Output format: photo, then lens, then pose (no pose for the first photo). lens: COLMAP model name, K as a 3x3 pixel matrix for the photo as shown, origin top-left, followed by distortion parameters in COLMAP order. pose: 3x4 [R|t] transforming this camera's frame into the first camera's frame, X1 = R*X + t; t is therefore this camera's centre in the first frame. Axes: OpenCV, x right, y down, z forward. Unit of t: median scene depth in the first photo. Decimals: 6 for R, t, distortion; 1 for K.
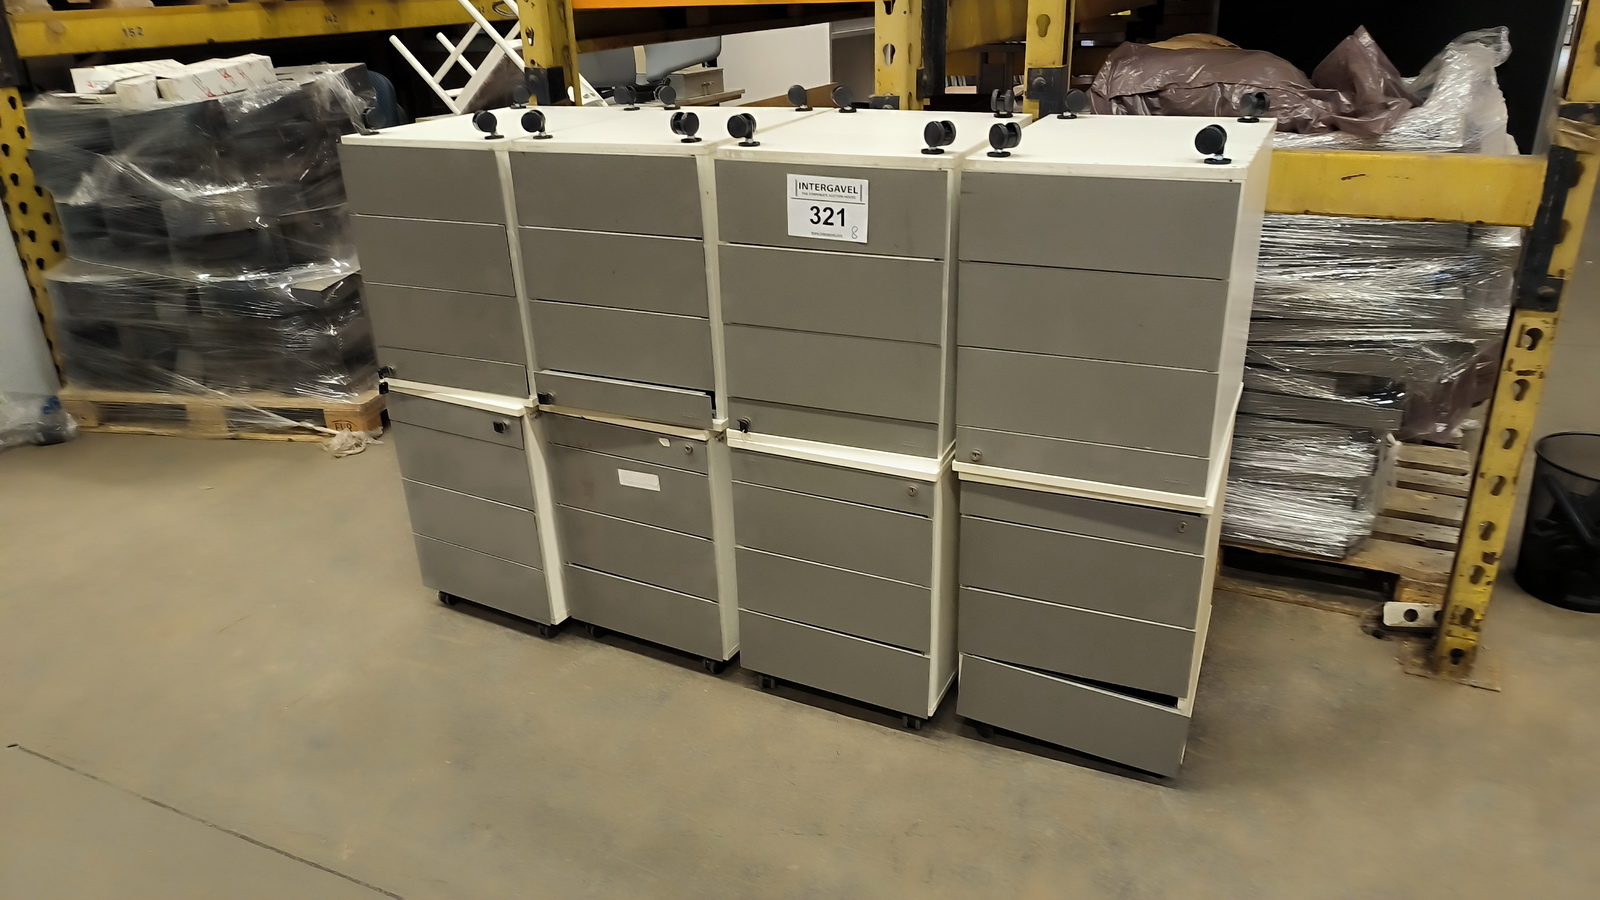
lens RADIAL K [[1110.3, 0, 800.0], [0, 1110.3, 450.0], [0, 0, 1]] dist [0.002549, 0.000184]
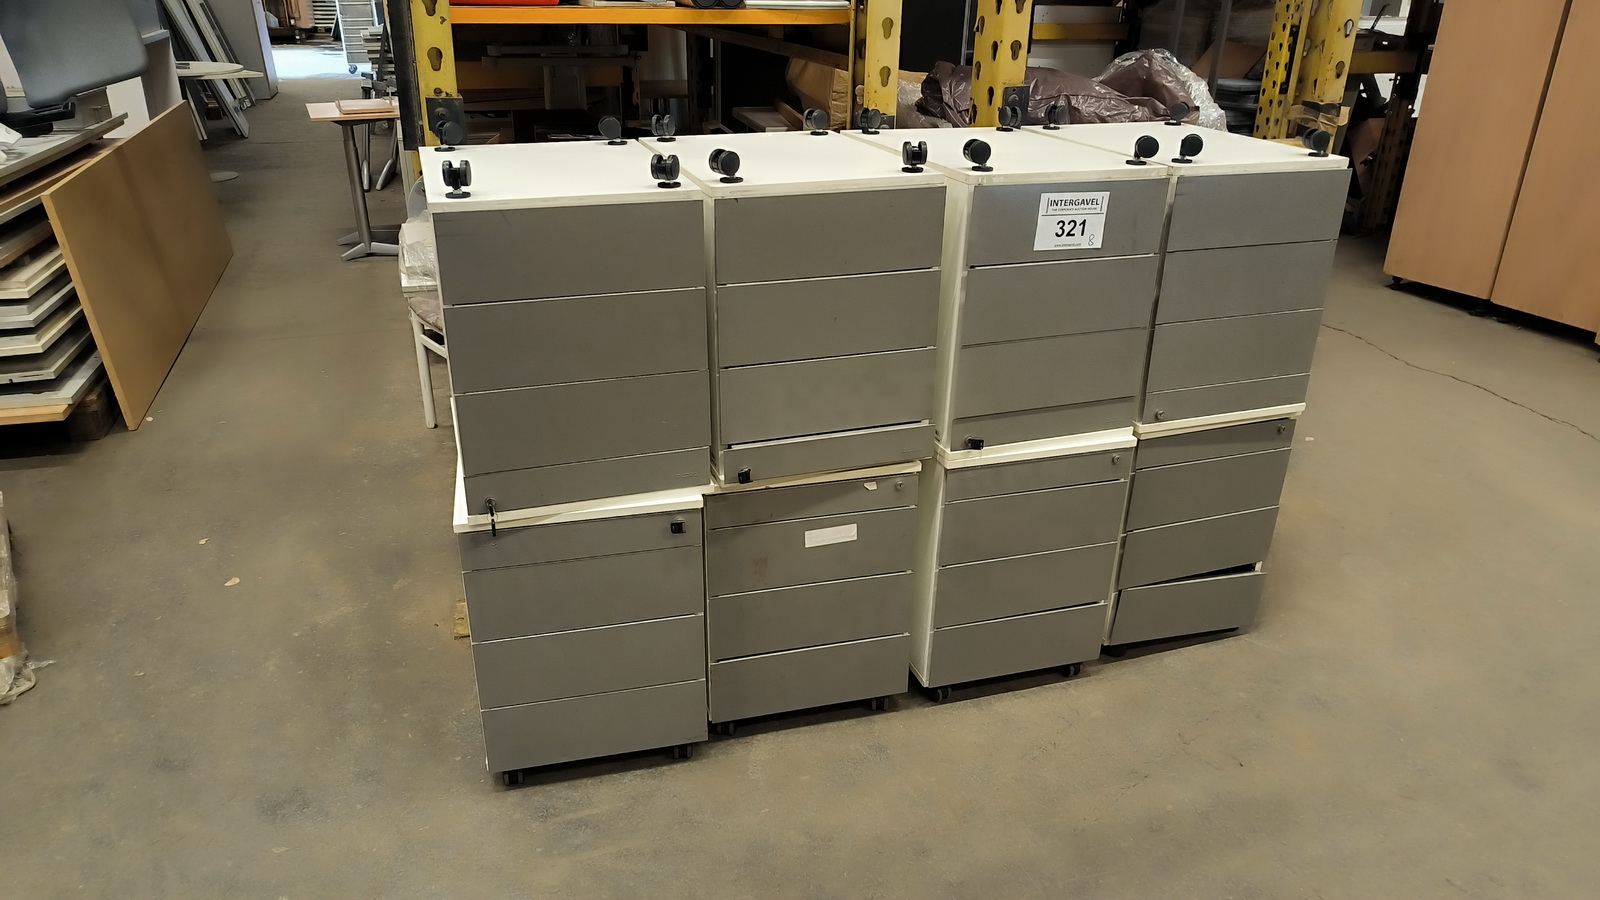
lens RADIAL K [[1116.9, 0, 800.0], [0, 1116.9, 450.0], [0, 0, 1]] dist [0.001898, 0.003695]
pose [[0.712185, -0.238372, 0.660281, -0.855571], [0.240471, 0.966516, 0.089553, -0.148390], [-0.659519, 0.095000, 0.745660, 0.346914]]
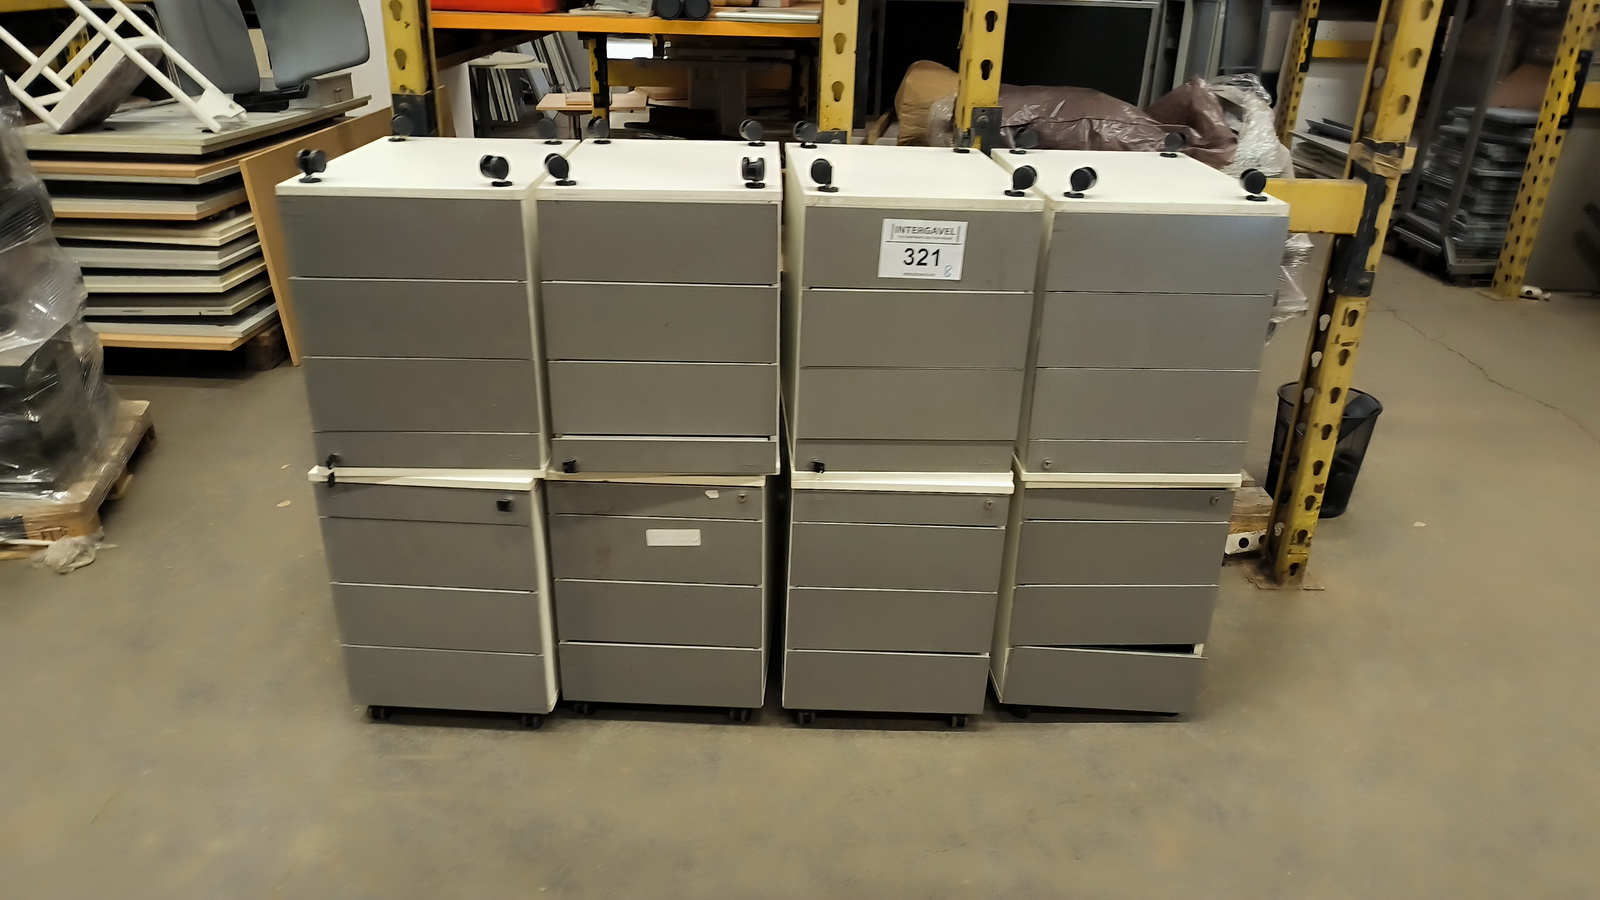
lens RADIAL K [[1113.1, 0, 795.8], [0, 1113.1, 431.1], [0, 0, 1]] dist [0.011073, -0.000075]
pose [[0.891338, -0.123532, 0.436183, -0.508654], [0.127311, 0.991647, 0.020686, -0.077651], [-0.435095, 0.037093, 0.899620, 0.106130]]
